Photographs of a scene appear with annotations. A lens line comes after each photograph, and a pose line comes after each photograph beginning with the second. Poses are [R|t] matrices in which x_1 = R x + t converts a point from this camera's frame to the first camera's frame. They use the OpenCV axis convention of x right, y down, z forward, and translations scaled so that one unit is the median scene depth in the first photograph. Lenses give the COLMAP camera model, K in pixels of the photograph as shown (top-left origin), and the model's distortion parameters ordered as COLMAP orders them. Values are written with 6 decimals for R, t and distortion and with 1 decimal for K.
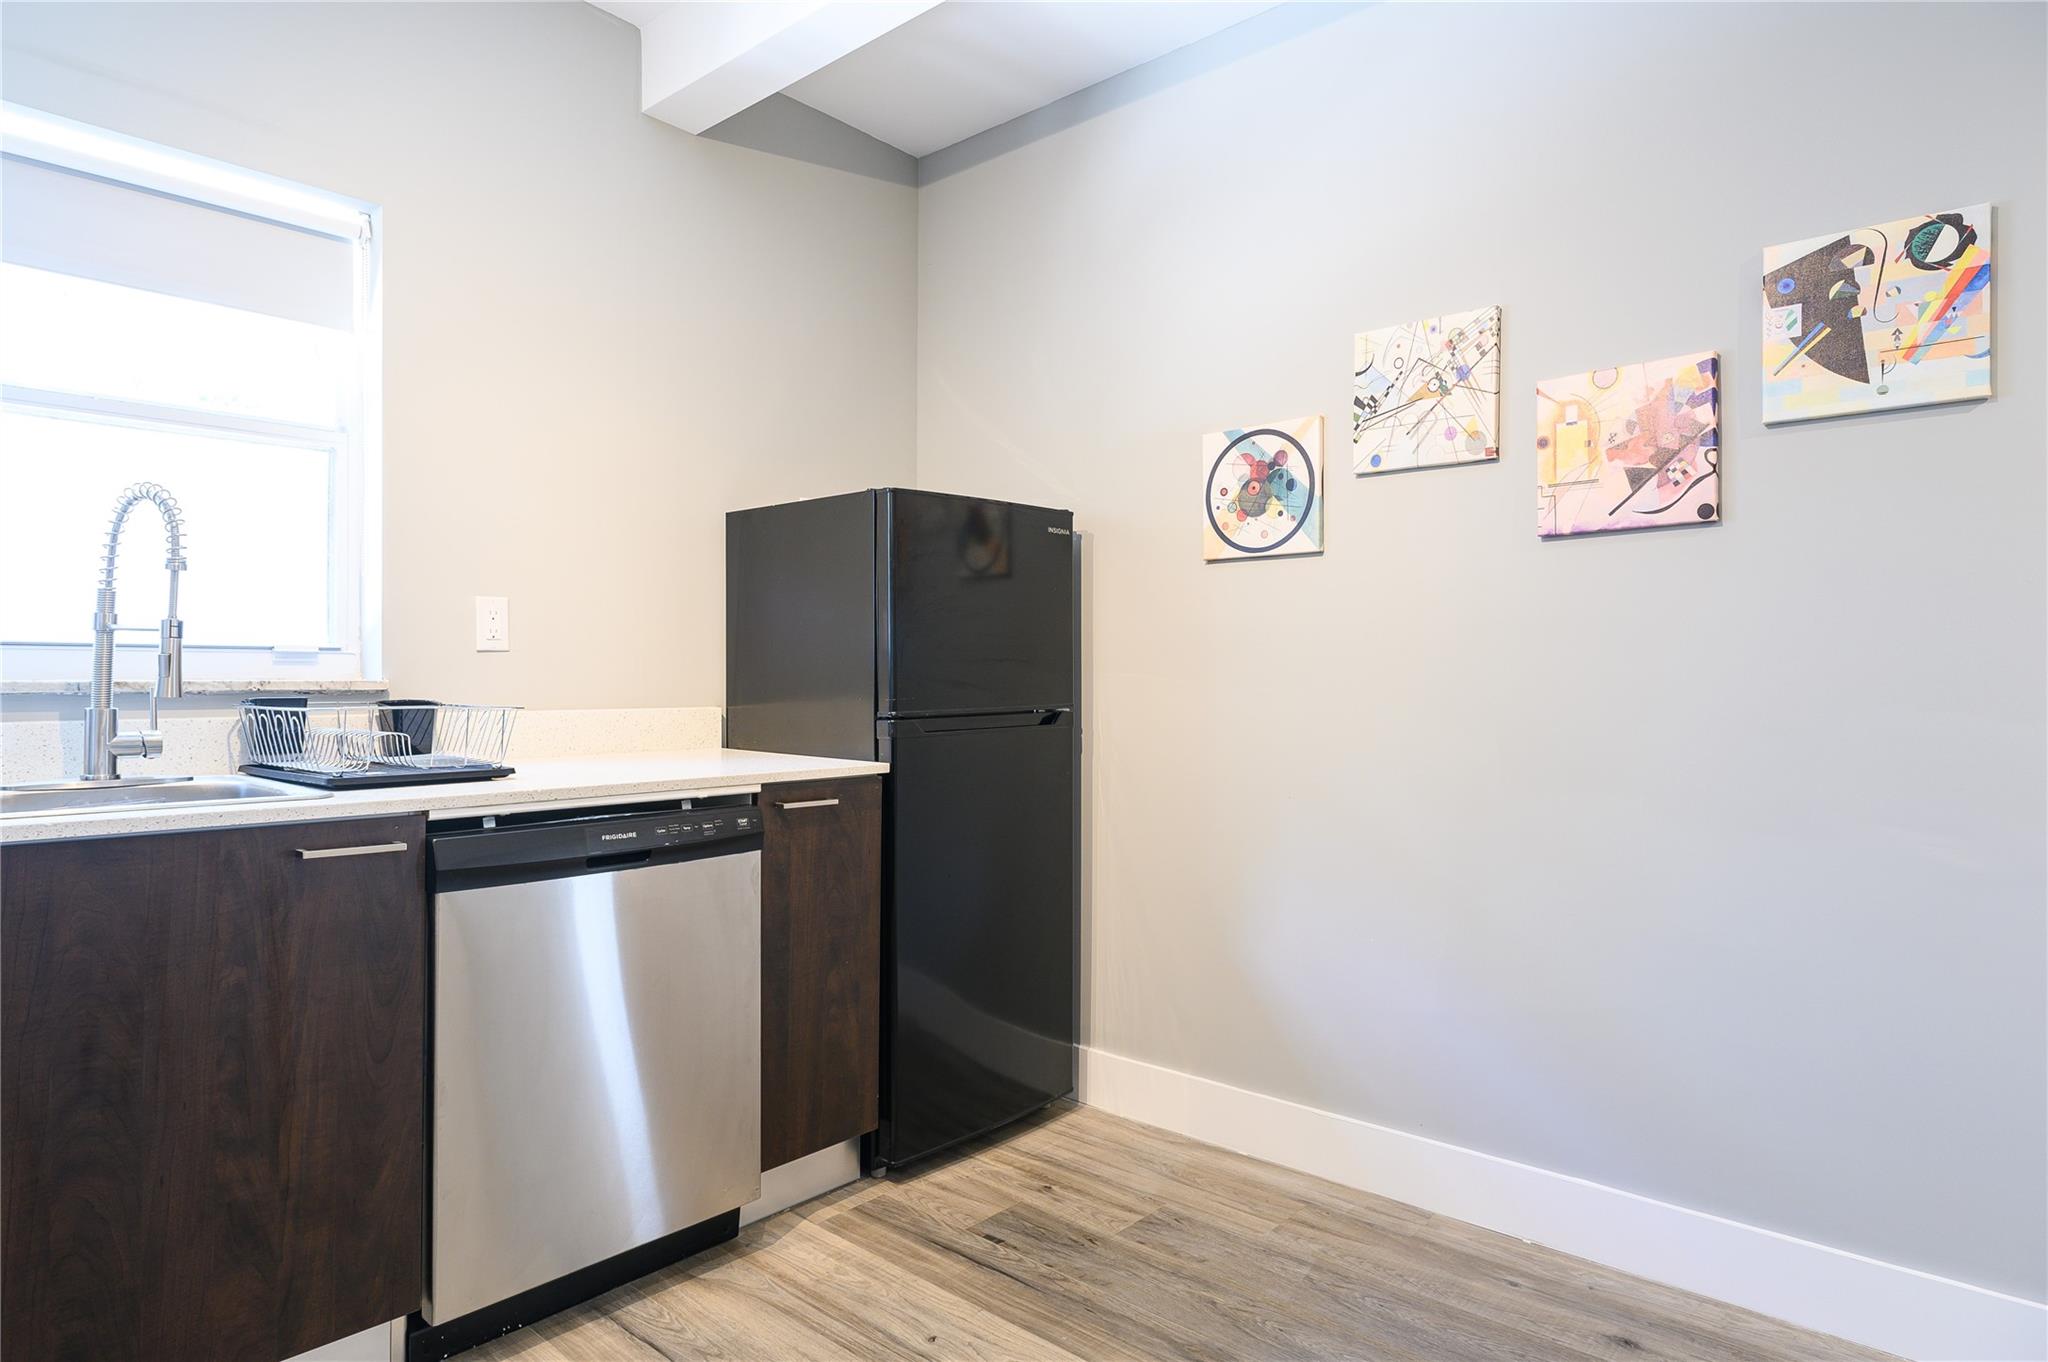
lens RADIAL K [[1155.0, 0, 1019.5], [0, 1155.0, 672.9], [0, 0, 1]] dist [-0.001555, 0.000469]
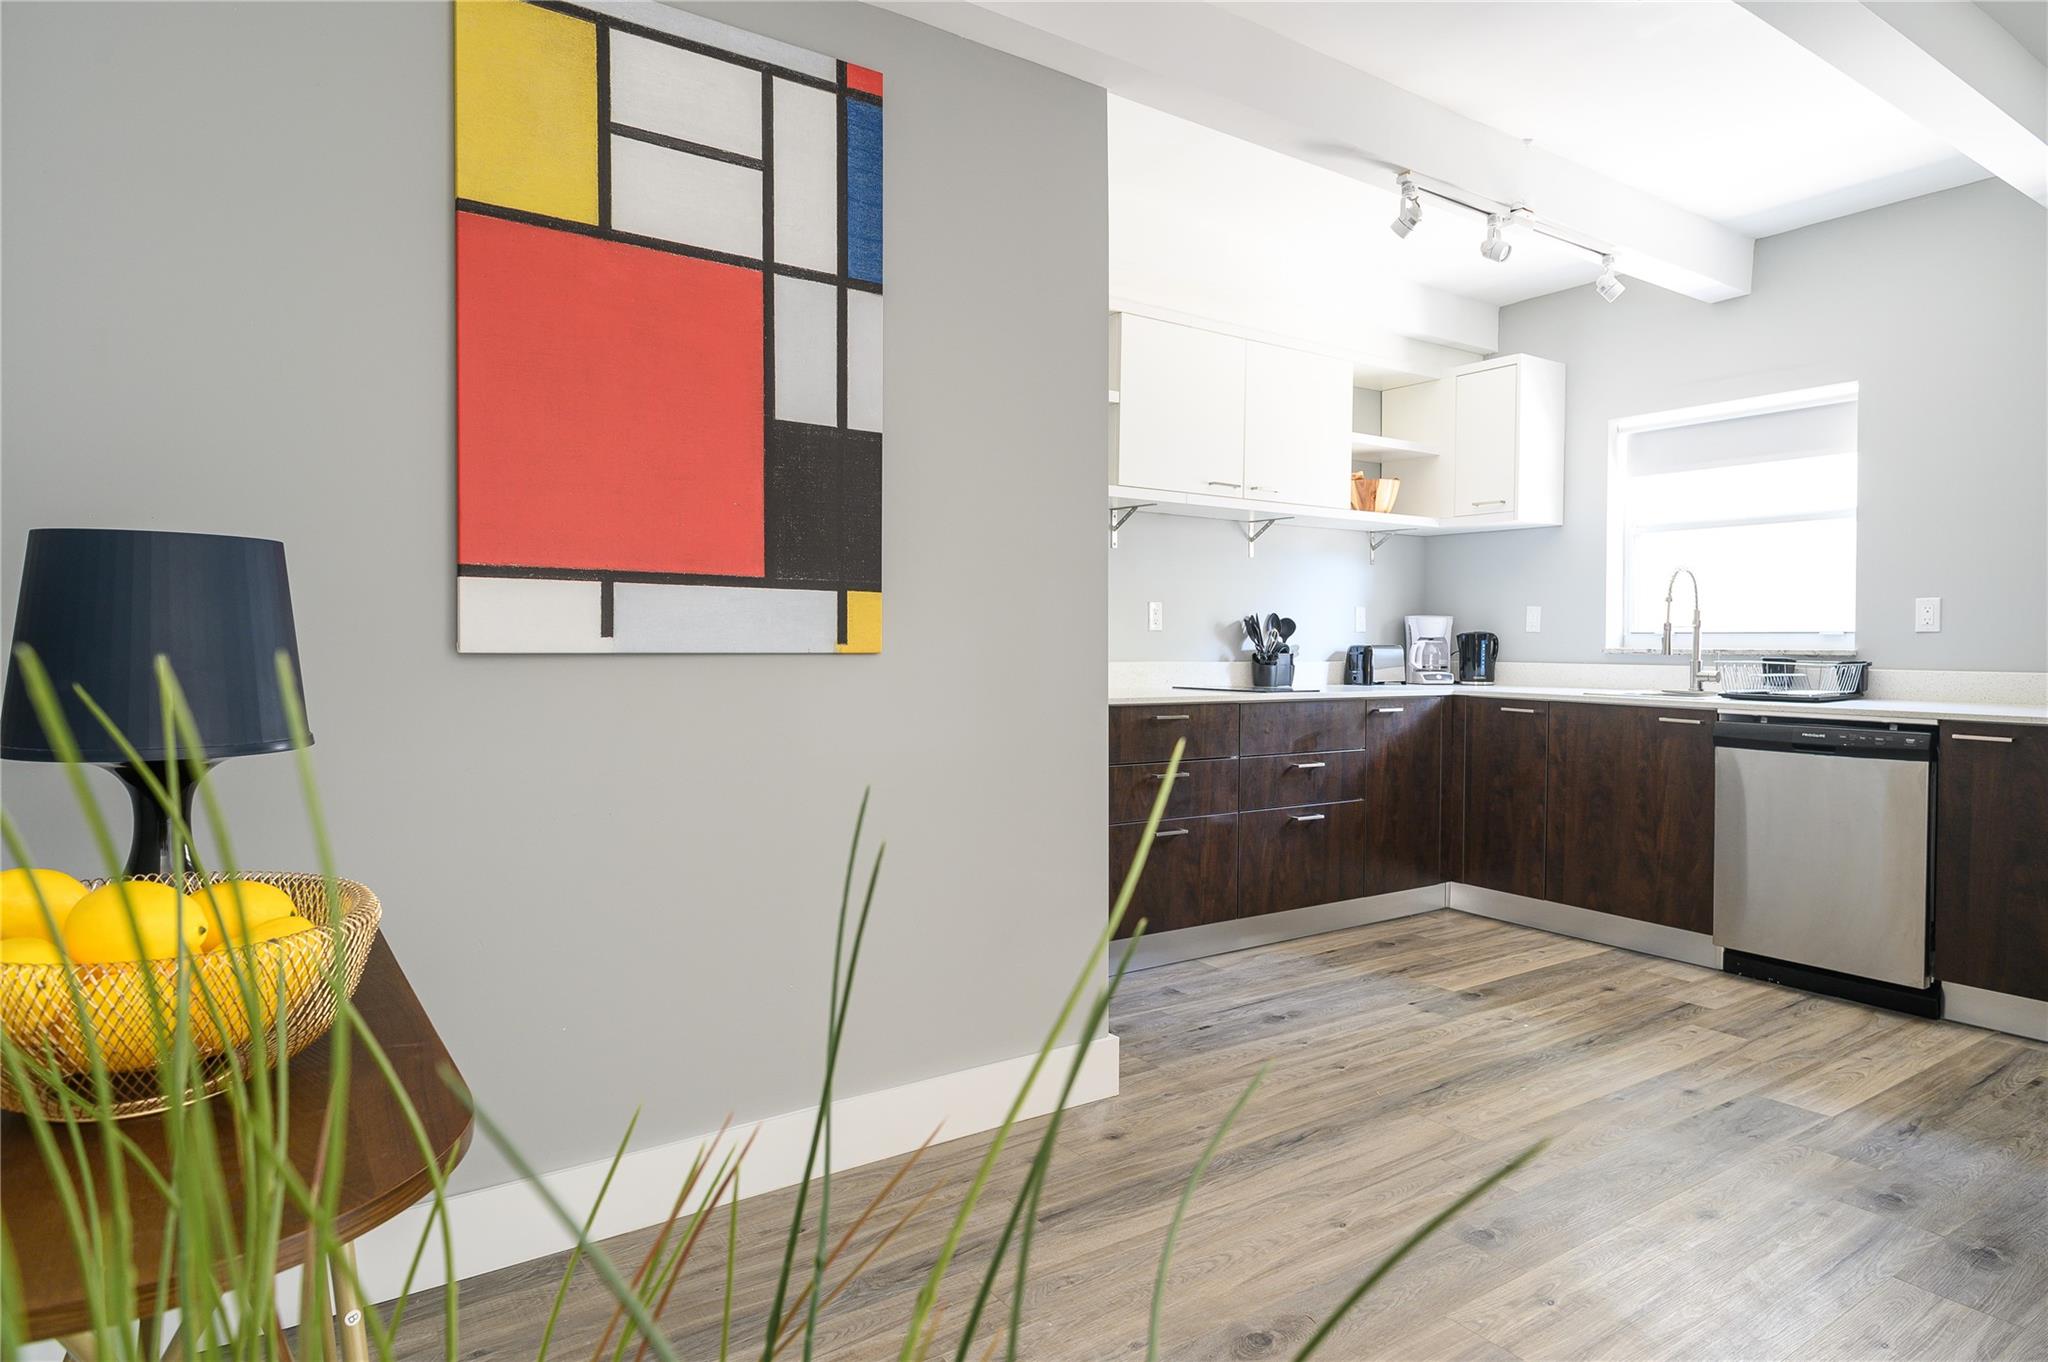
lens RADIAL K [[1175.7, 0, 1046.4], [0, 1175.7, 663.5], [0, 0, 1]] dist [0.001177, -0.001343]
pose [[-0.232542, 0.014033, -0.972485, 1.536545], [-0.004314, 0.999871, 0.015459, 0.004598], [0.972577, 0.007790, -0.232452, 0.226984]]
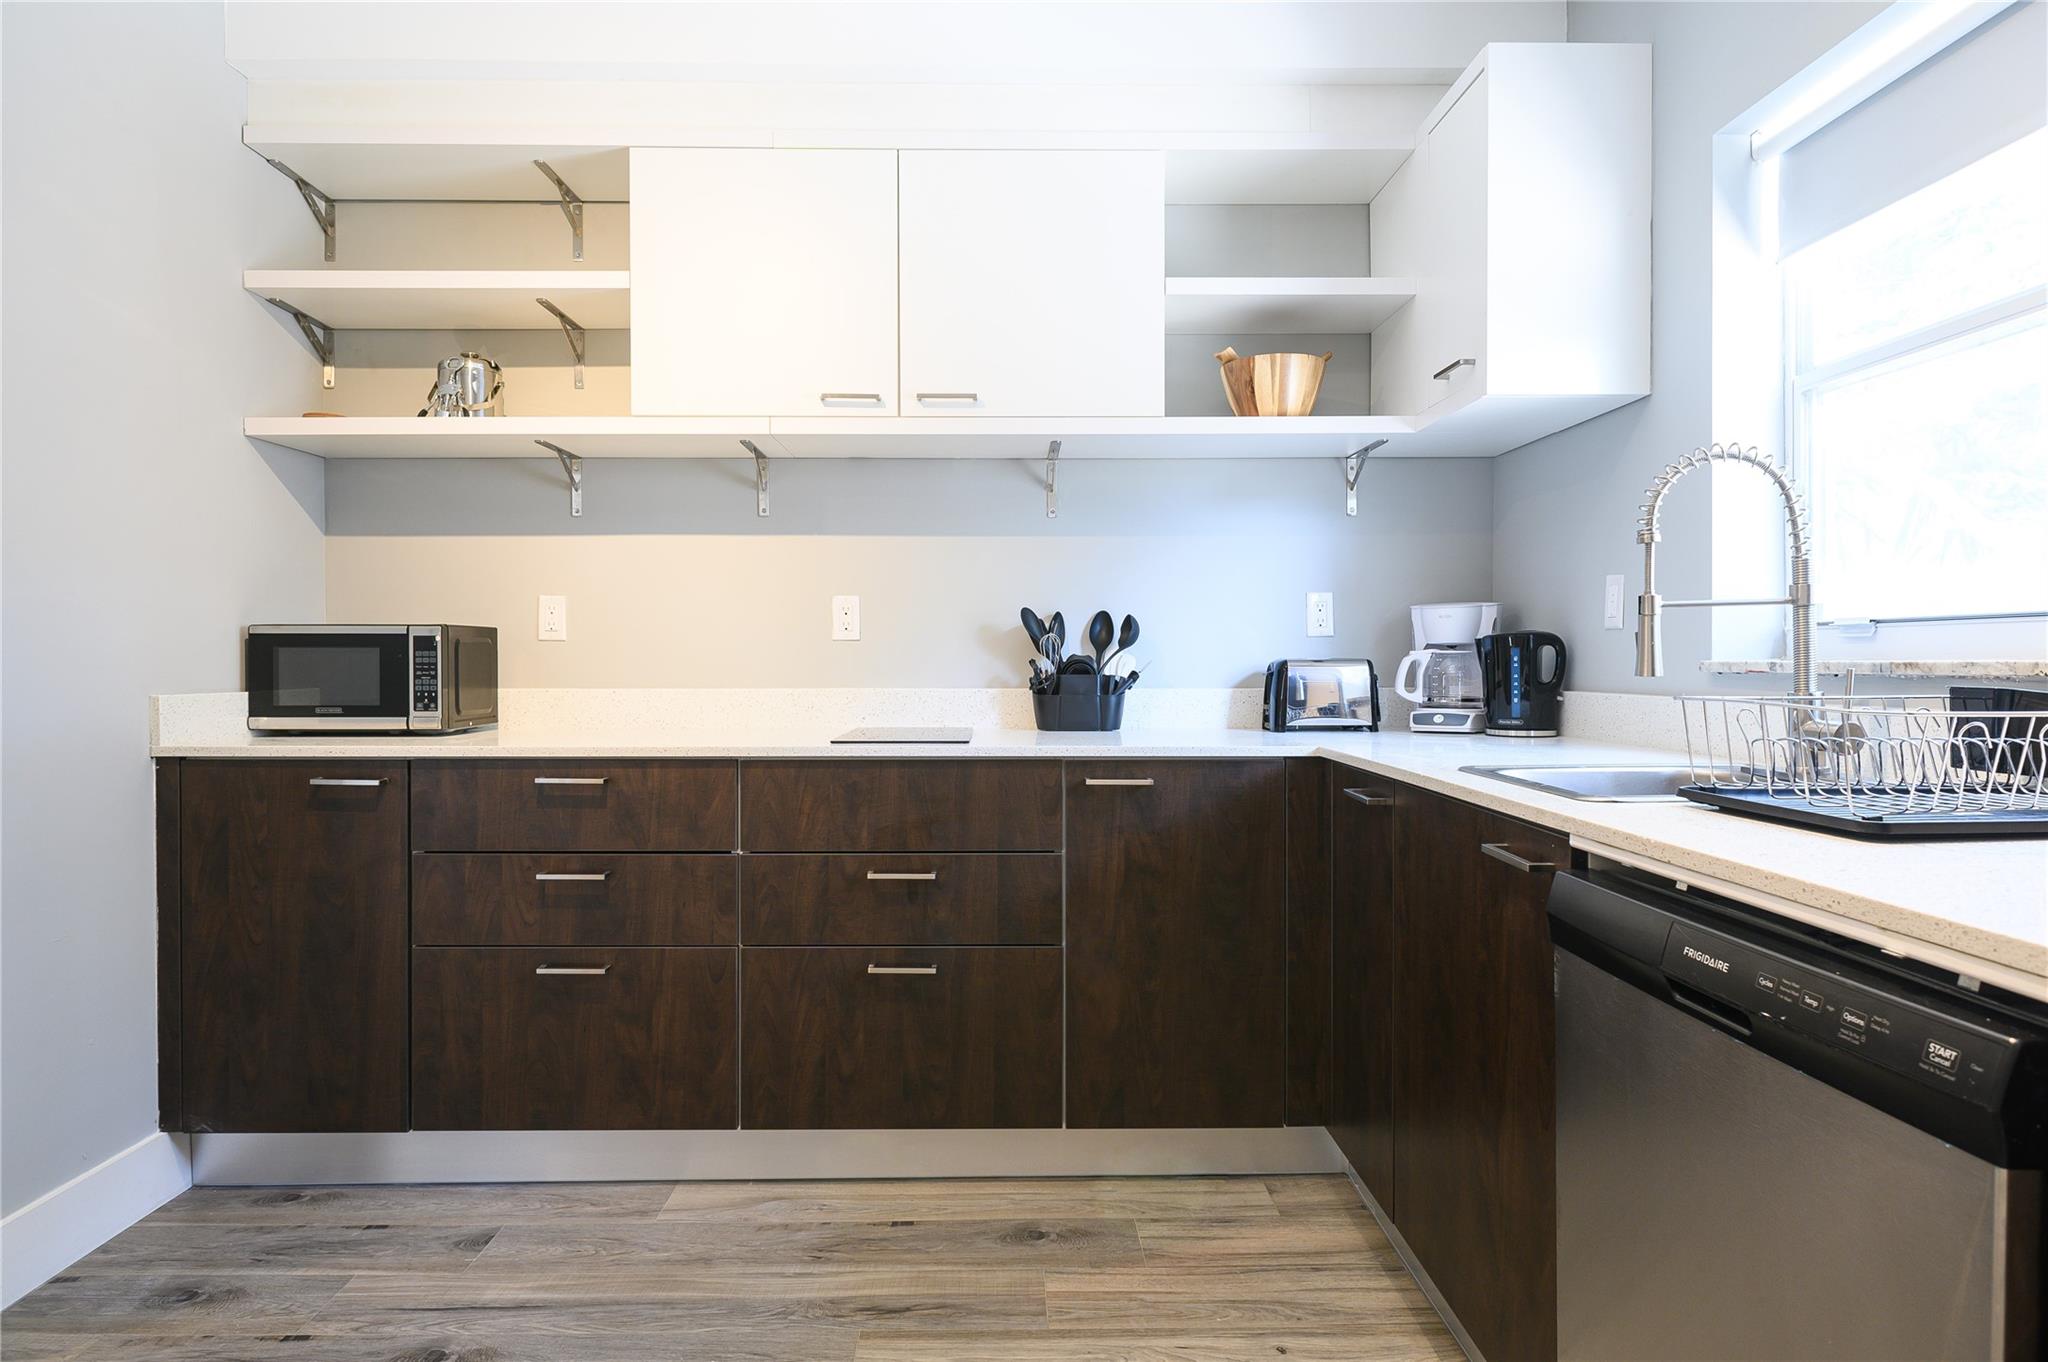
lens RADIAL K [[1155.0, 0, 1019.5], [0, 1155.0, 672.9], [0, 0, 1]] dist [-0.001555, 0.000469]
pose [[-0.737689, 0.006062, -0.675113, 0.206786], [0.002375, 0.999977, 0.006384, 0.007520], [0.675136, 0.003107, -0.737687, 1.043465]]
